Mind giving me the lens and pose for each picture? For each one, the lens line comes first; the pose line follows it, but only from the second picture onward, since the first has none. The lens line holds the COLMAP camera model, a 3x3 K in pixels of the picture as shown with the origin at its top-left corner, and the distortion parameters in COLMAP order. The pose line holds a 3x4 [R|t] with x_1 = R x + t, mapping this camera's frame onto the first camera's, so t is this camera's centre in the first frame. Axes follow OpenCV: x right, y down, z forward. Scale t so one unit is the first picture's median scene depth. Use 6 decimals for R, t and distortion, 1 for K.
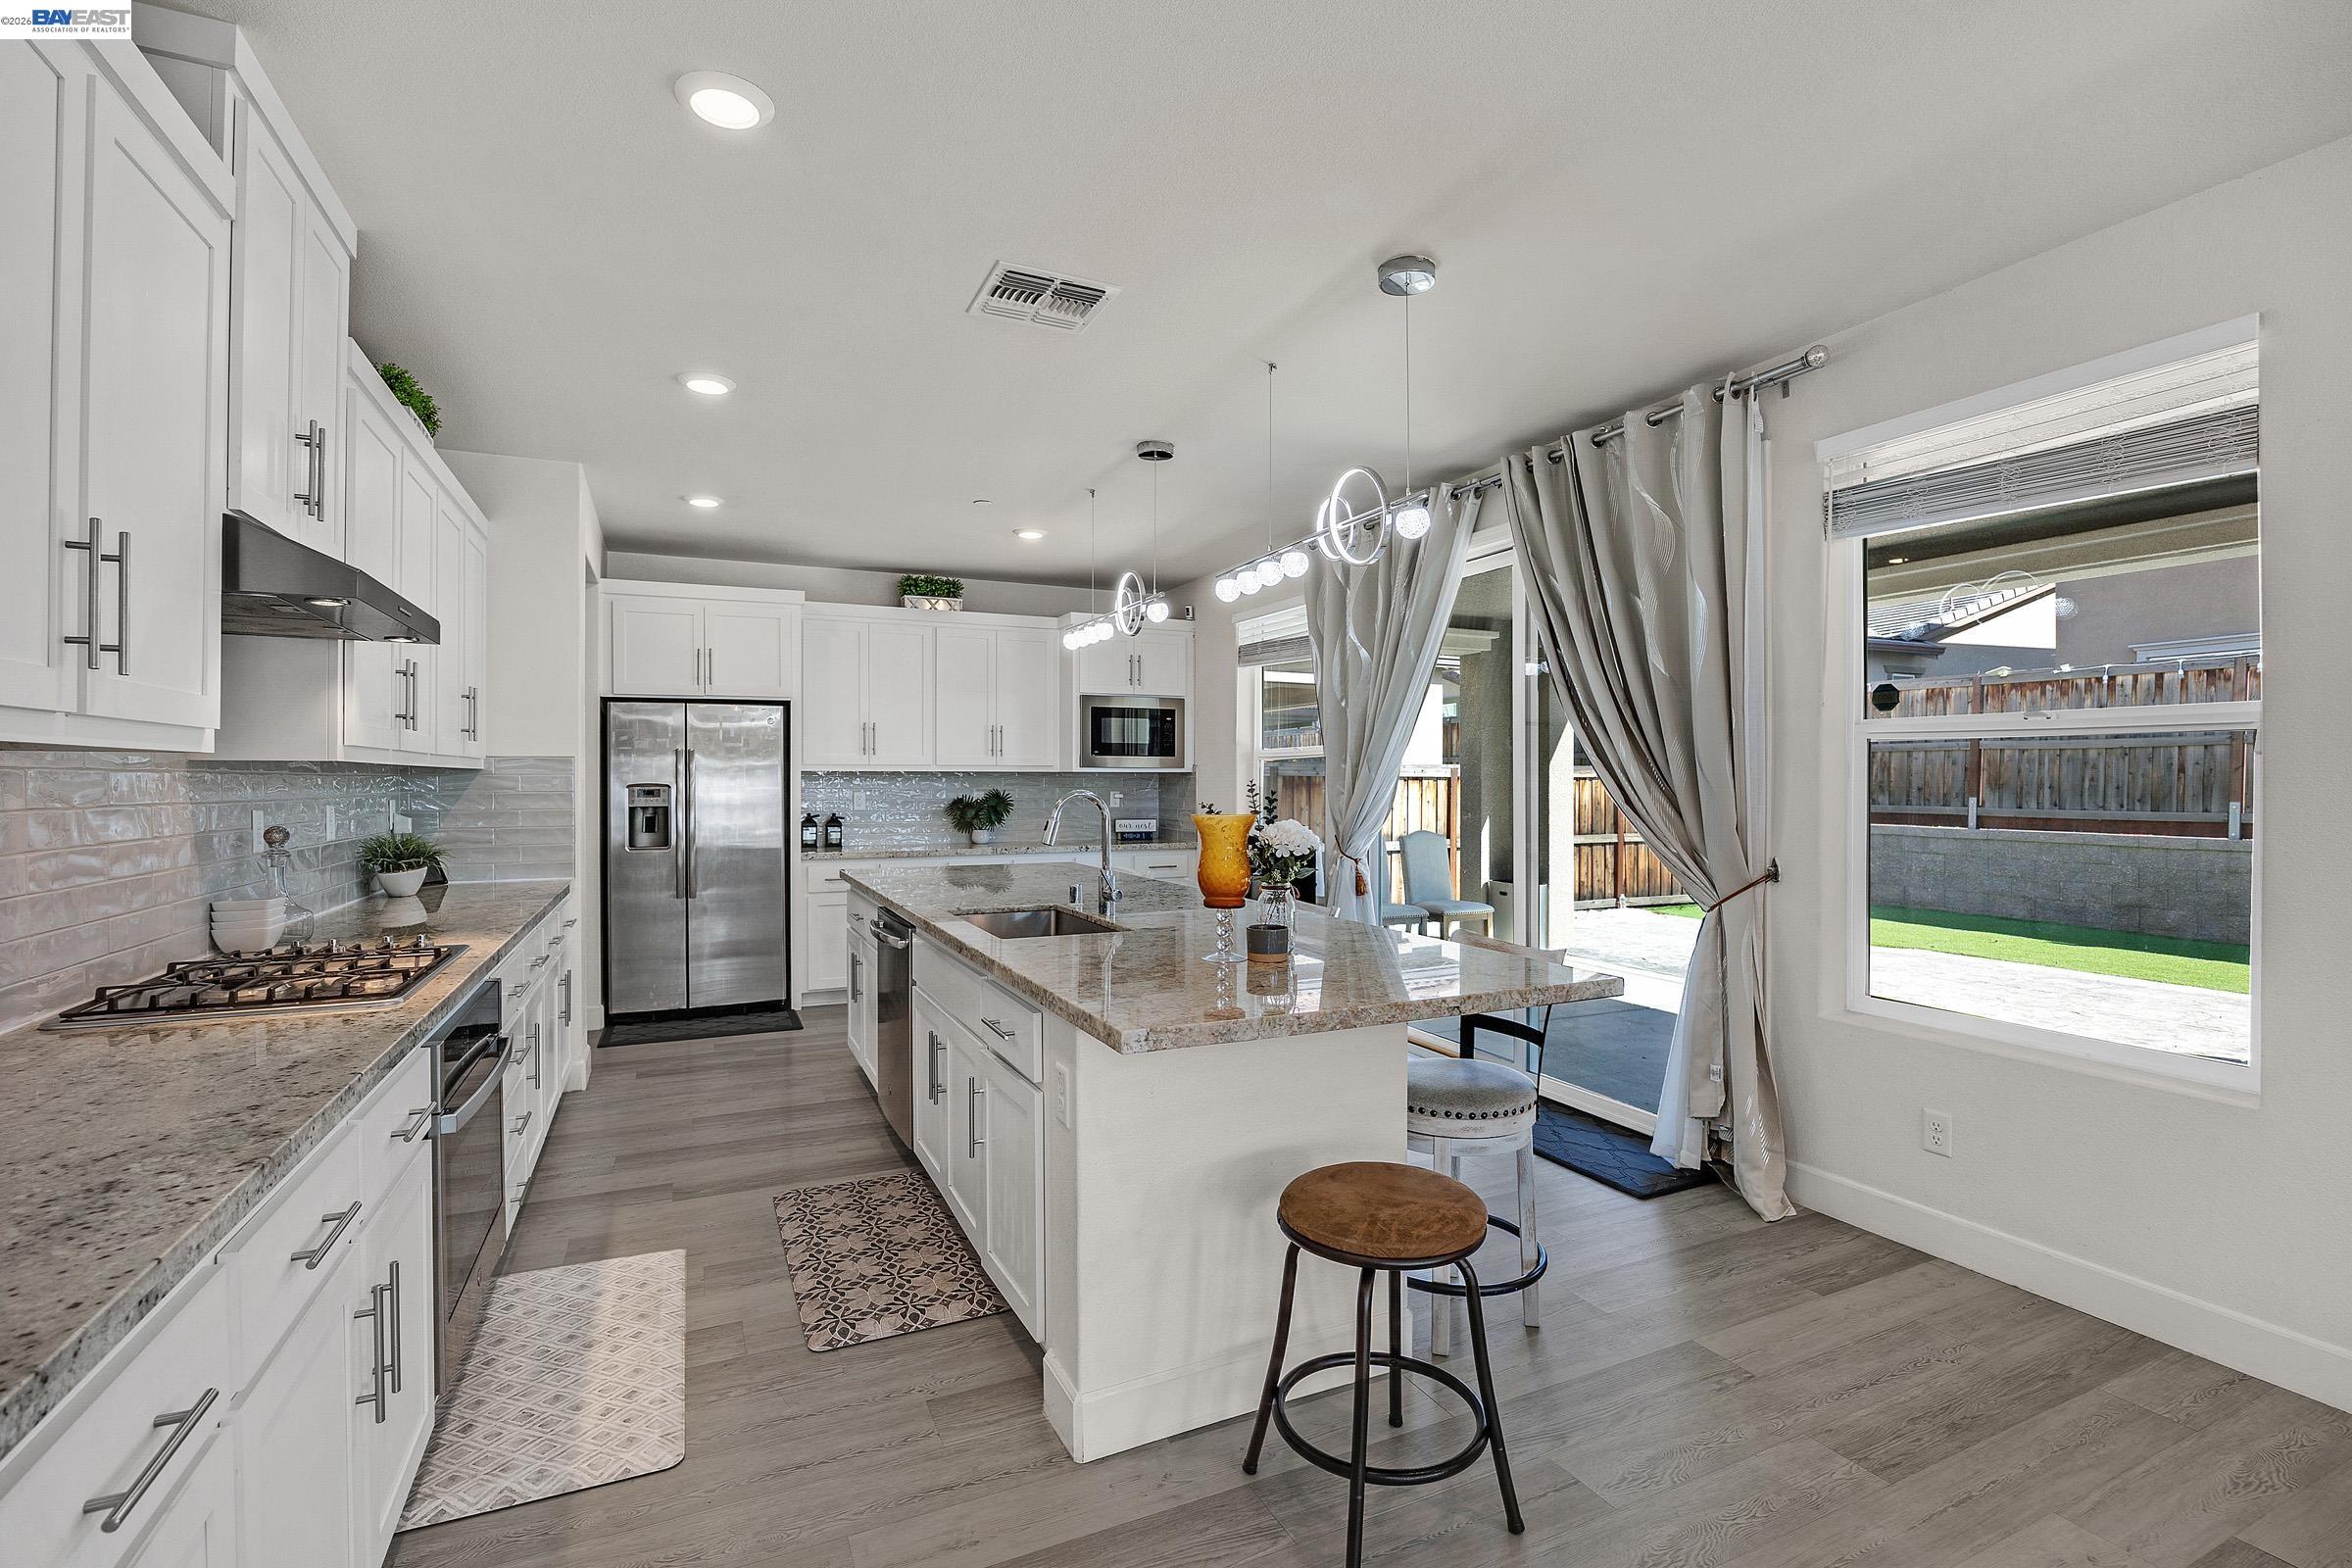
lens RADIAL K [[1071.5, 0, 1168.7], [0, 1071.5, 780.6], [0, 0, 1]] dist [-0.015517, 0.001079]
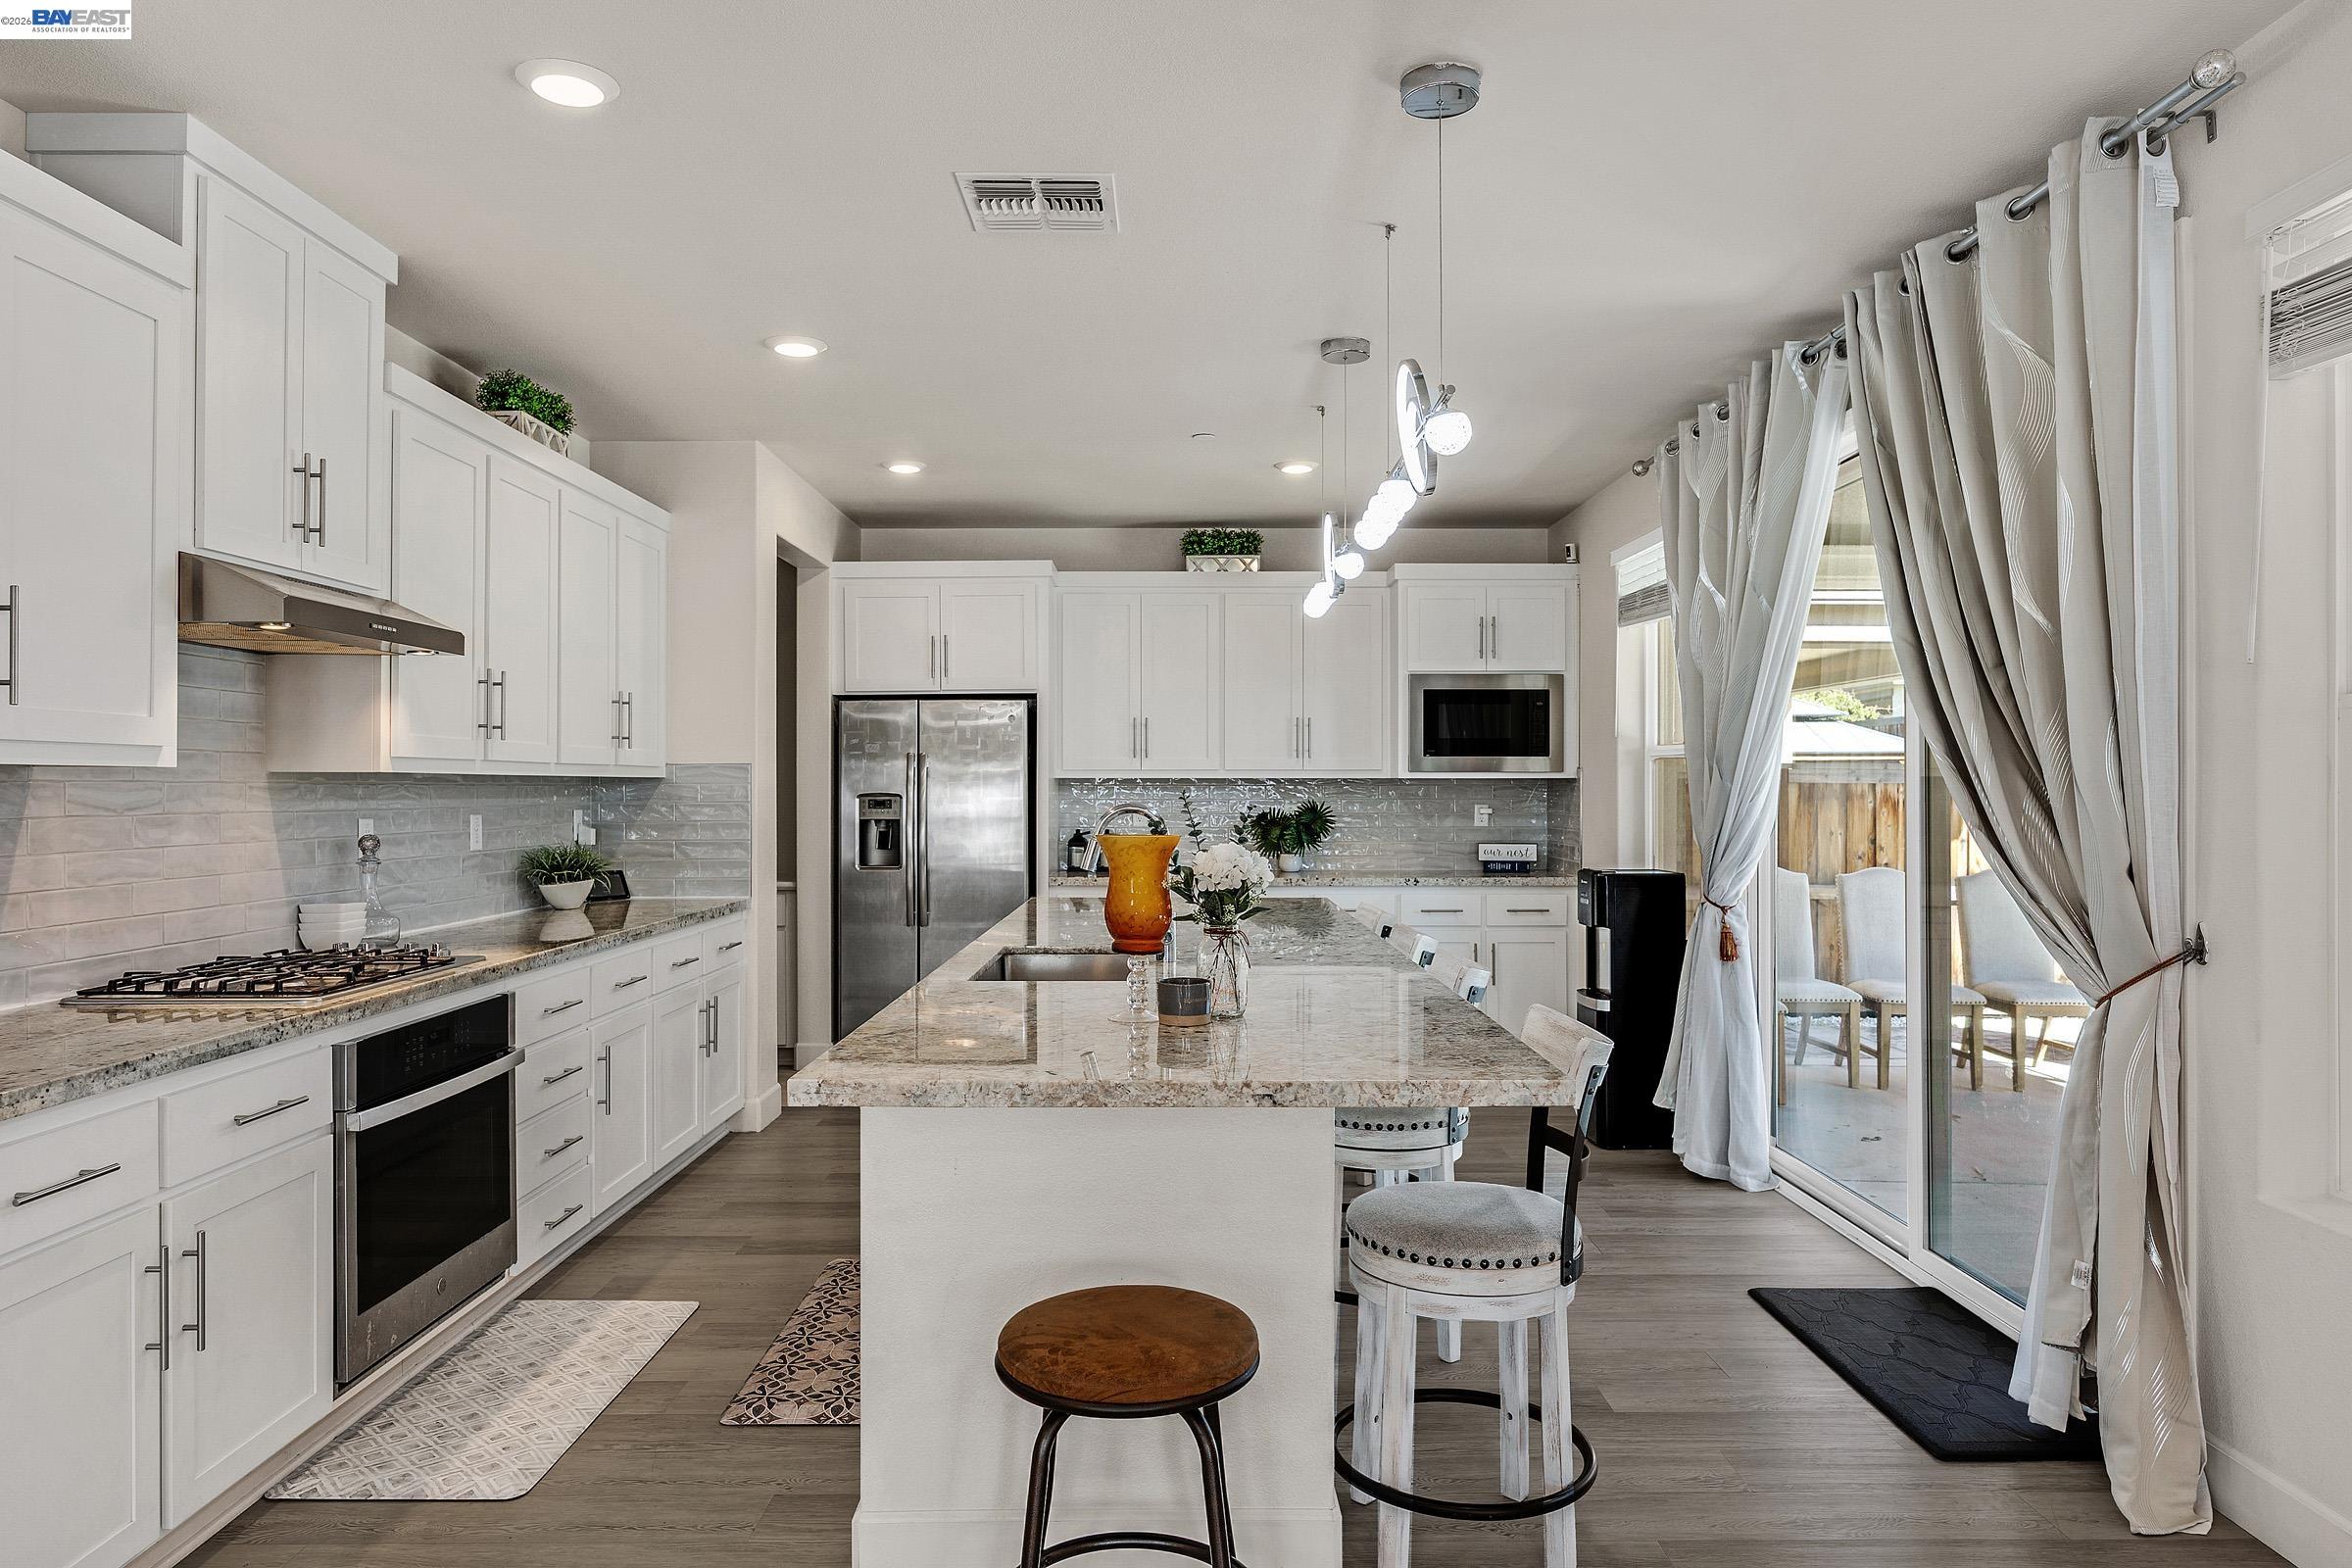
lens RADIAL K [[1463.4, 0, 1161.9], [0, 1463.4, 776.8], [0, 0, 1]] dist [-0.004580, 0.000031]
pose [[0.905135, -0.003255, -0.425111, 0.292542], [-0.000116, 0.999969, -0.007904, -0.001384], [0.425124, 0.007204, 0.905107, 0.018495]]
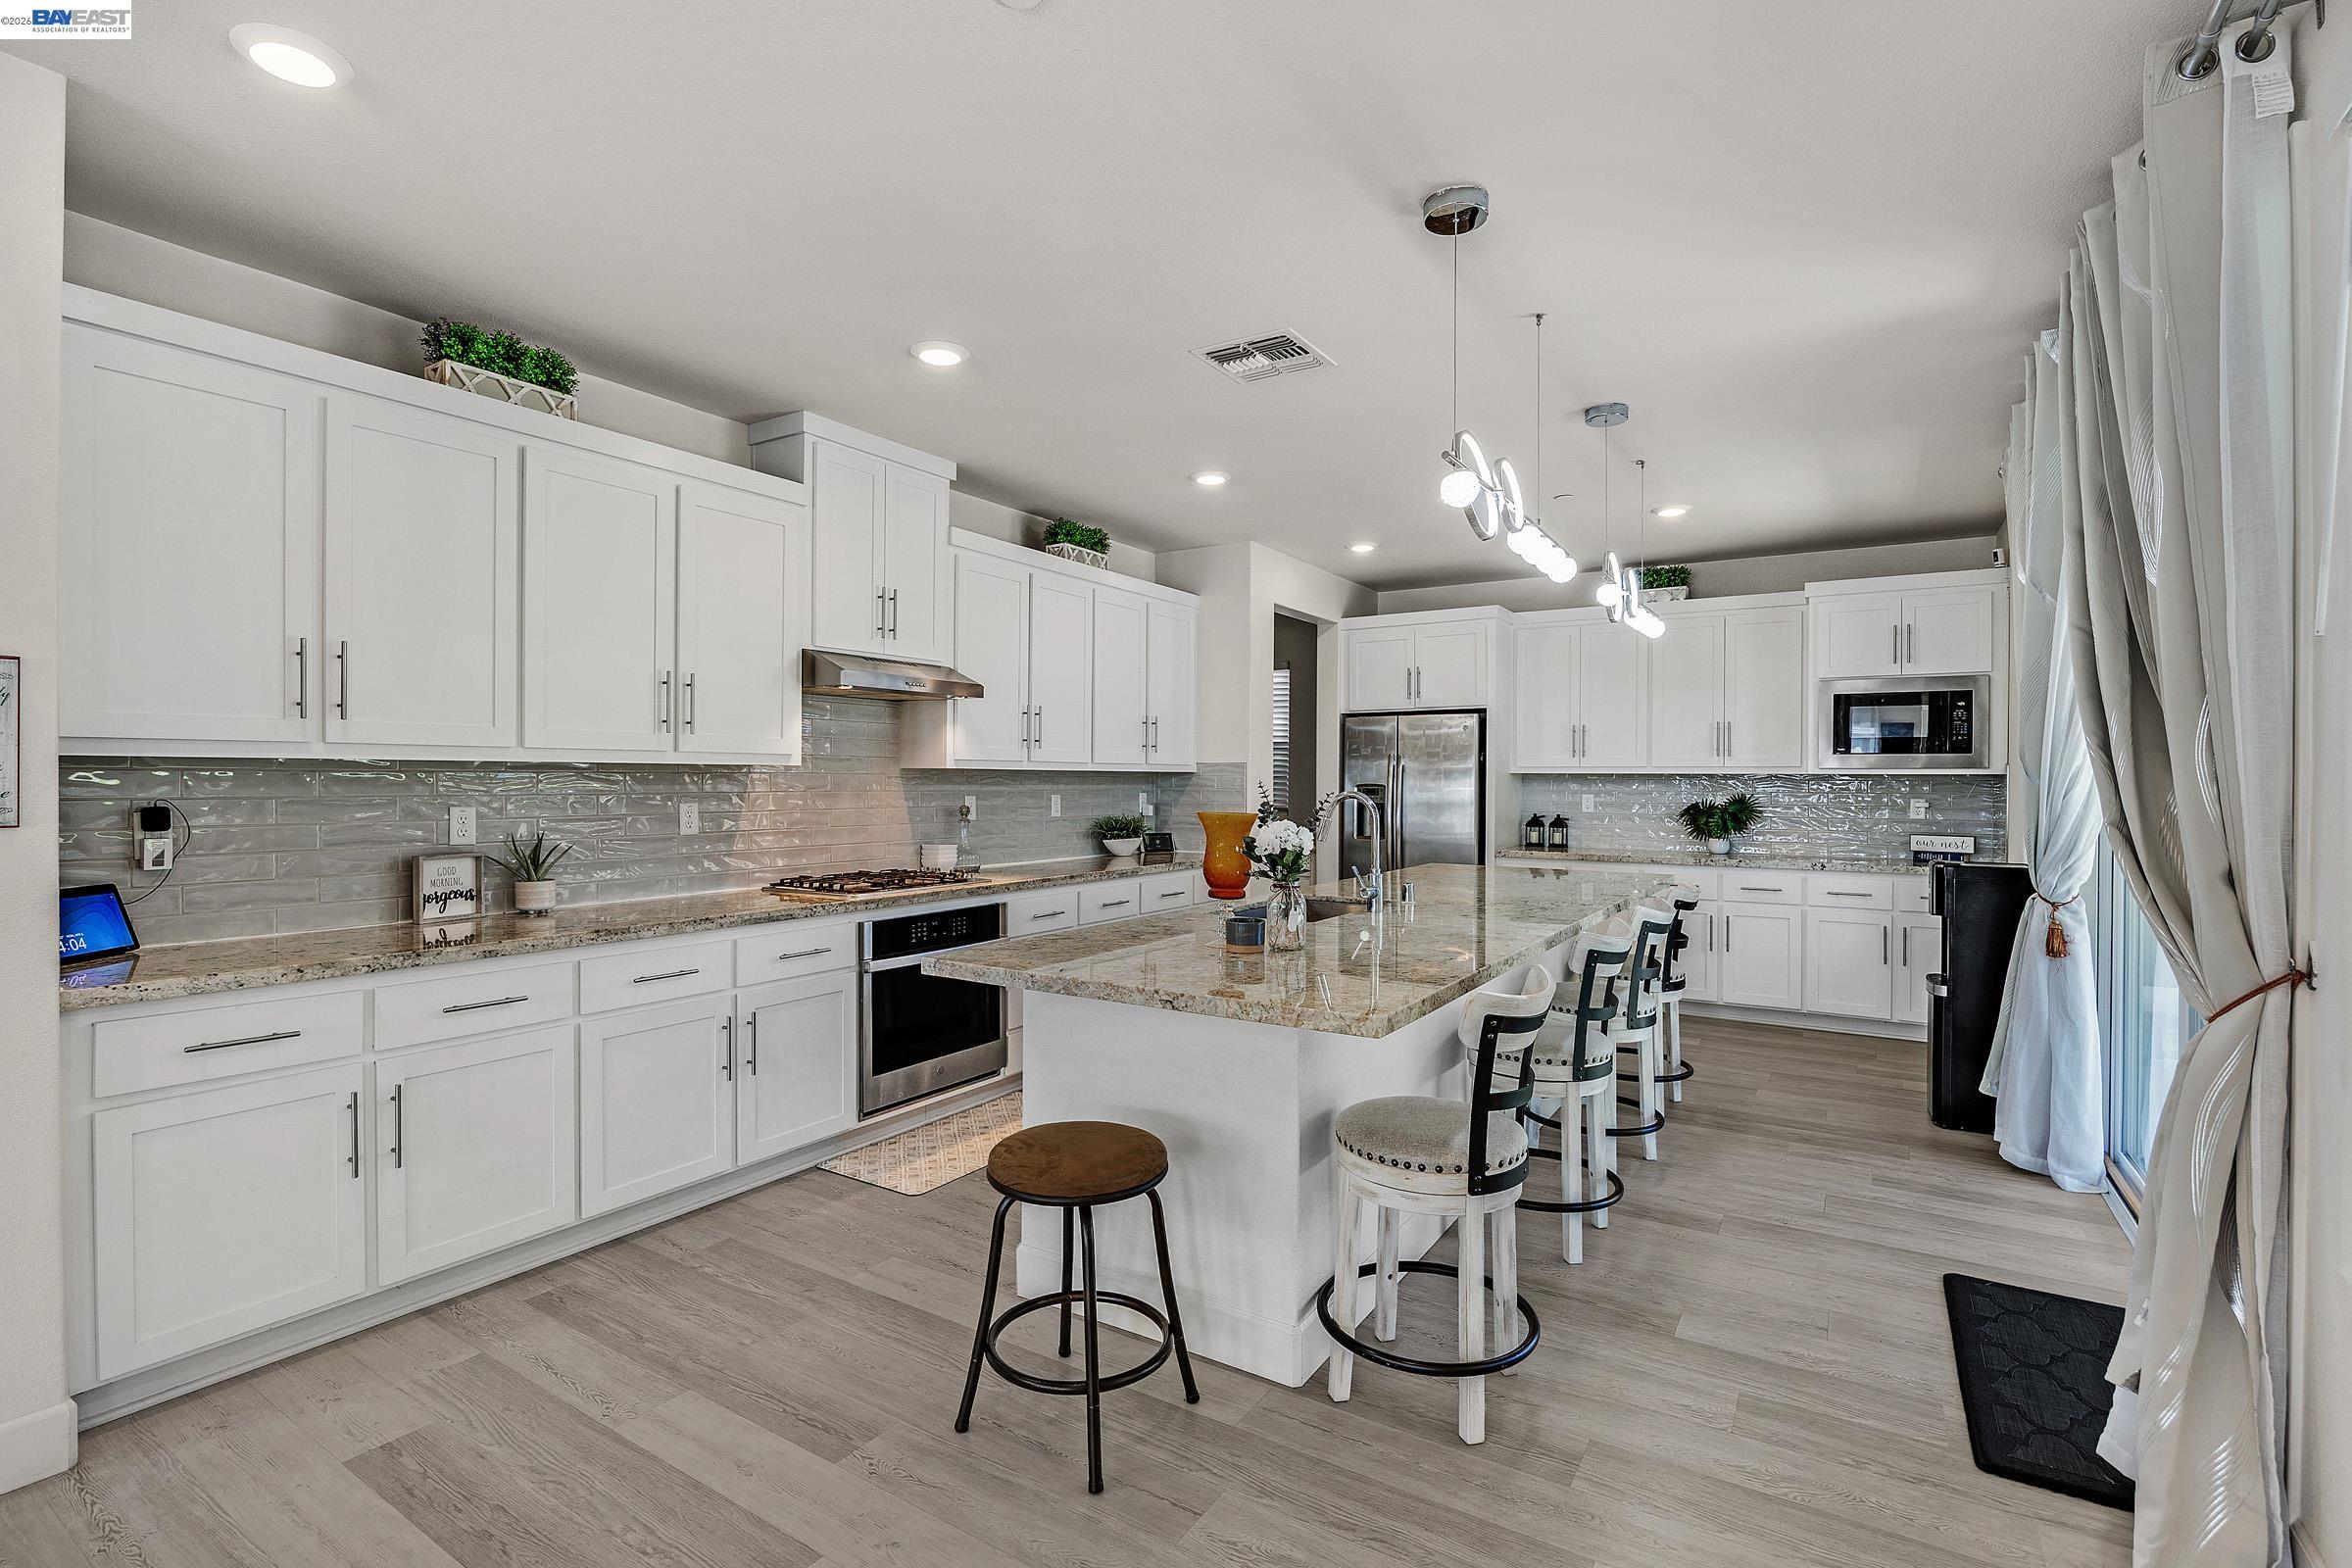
lens RADIAL K [[1071.5, 0, 1168.7], [0, 1071.5, 780.6], [0, 0, 1]] dist [-0.015517, 0.001079]
pose [[0.534157, 0.003938, -0.845376, 0.523570], [-0.005929, 0.999982, 0.000911, -0.000890], [0.845365, 0.004526, 0.534171, 0.204850]]
